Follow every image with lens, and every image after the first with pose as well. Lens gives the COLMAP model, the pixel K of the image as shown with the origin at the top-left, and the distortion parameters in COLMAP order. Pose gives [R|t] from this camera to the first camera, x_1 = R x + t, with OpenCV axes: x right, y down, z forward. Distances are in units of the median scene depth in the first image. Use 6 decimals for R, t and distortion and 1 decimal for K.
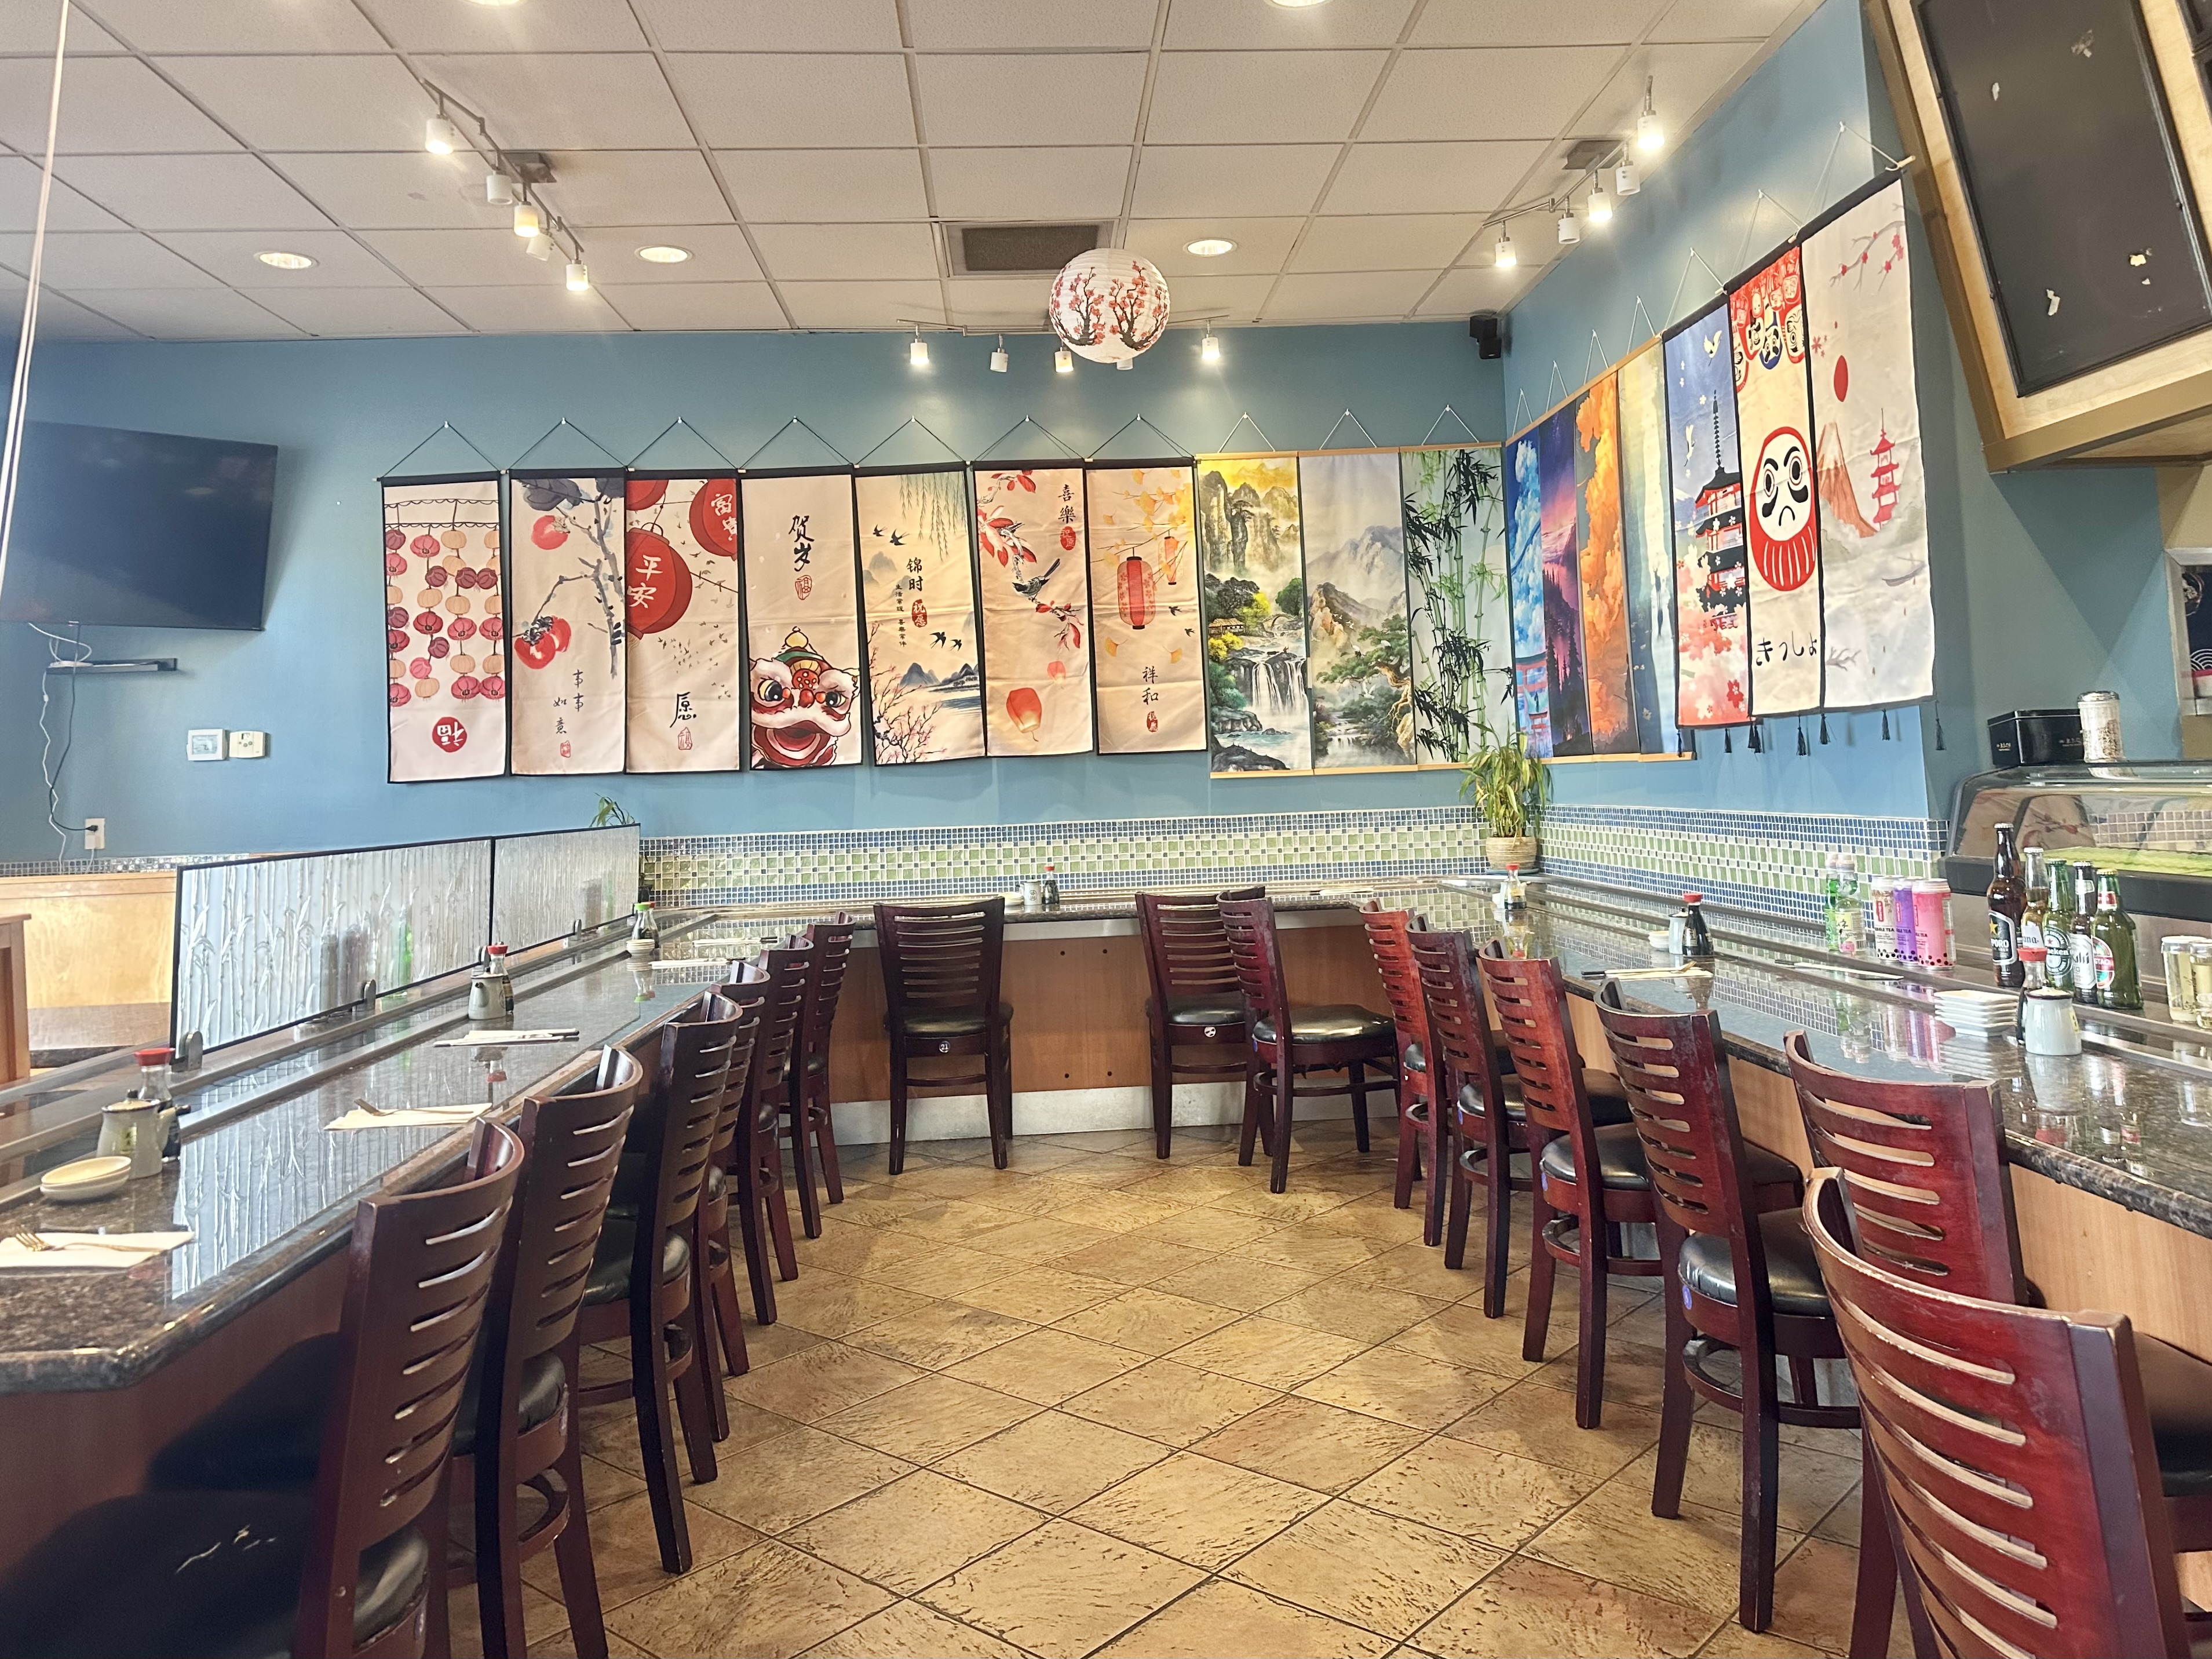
lens RADIAL K [[1639.1, 0, 1112.8], [0, 1639.1, 644.2], [0, 0, 1]] dist [0.042500, -0.043193]
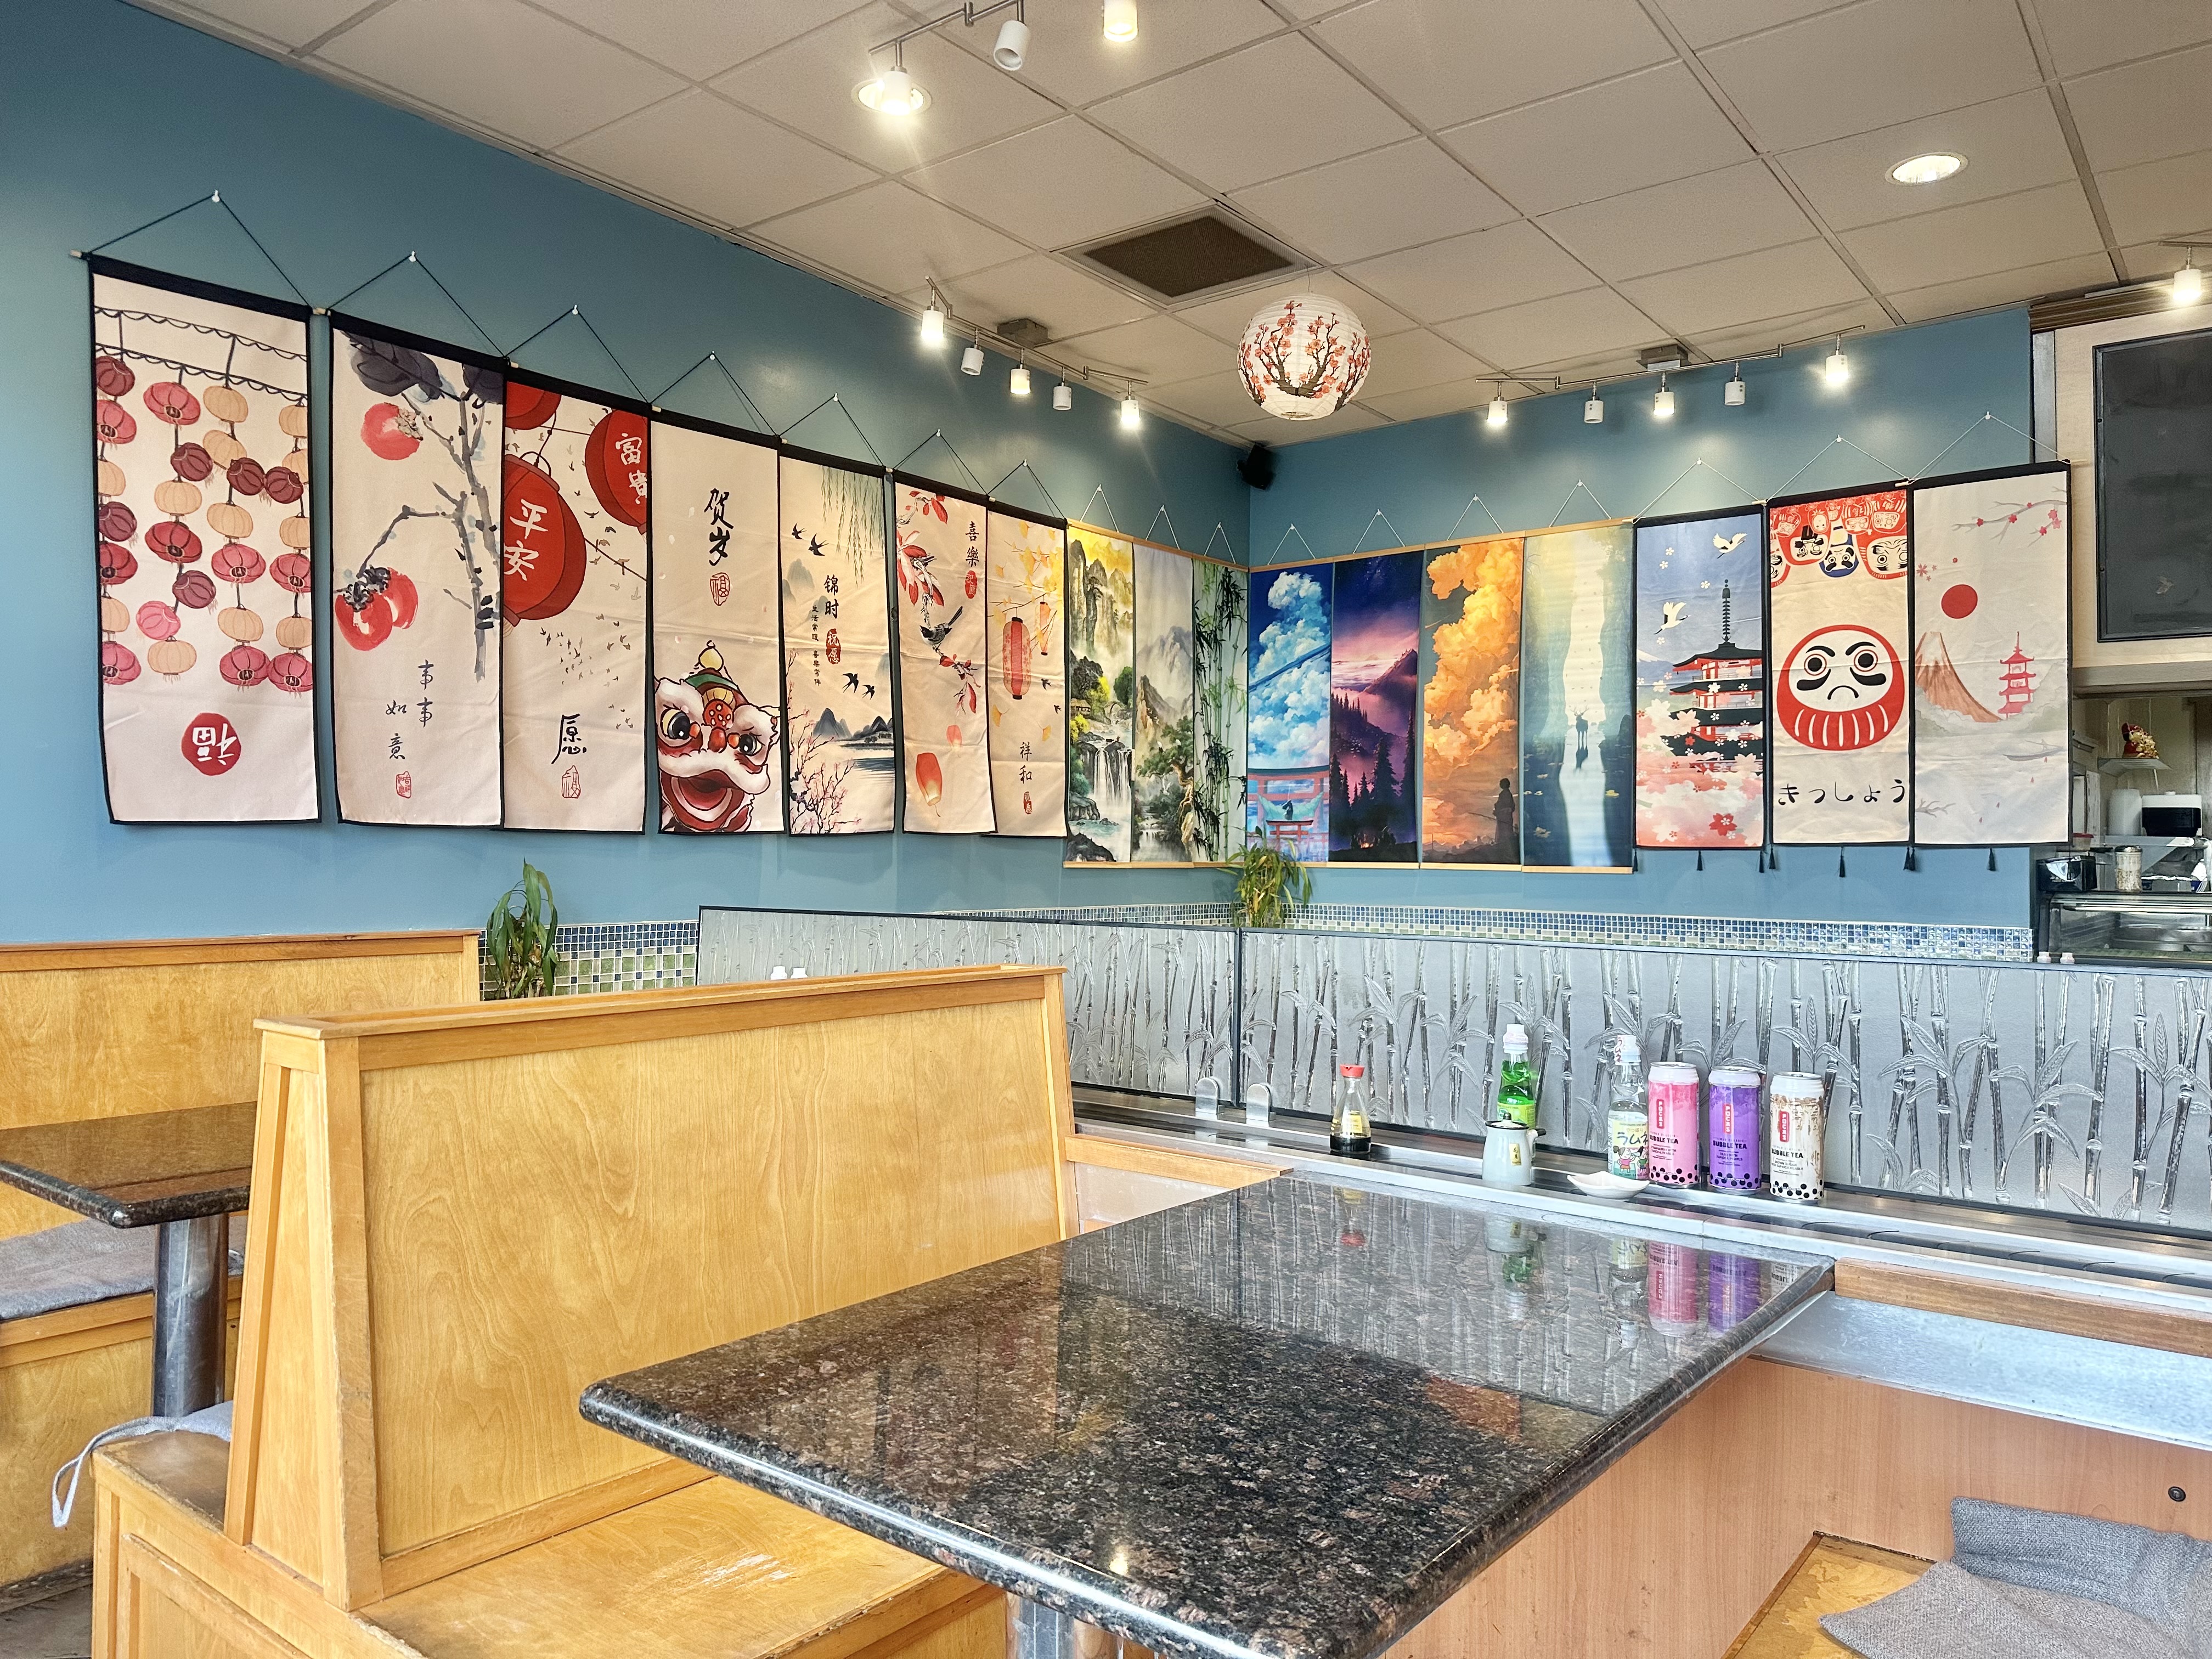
lens RADIAL K [[1521.9, 0, 1127.2], [0, 1521.9, 832.2], [0, 0, 1]] dist [0.037993, -0.057202]
pose [[0.670199, 0.054536, 0.740175, -0.581913], [-0.098198, 0.995045, 0.015600, 0.046178], [-0.735656, -0.083139, 0.672234, 0.405099]]
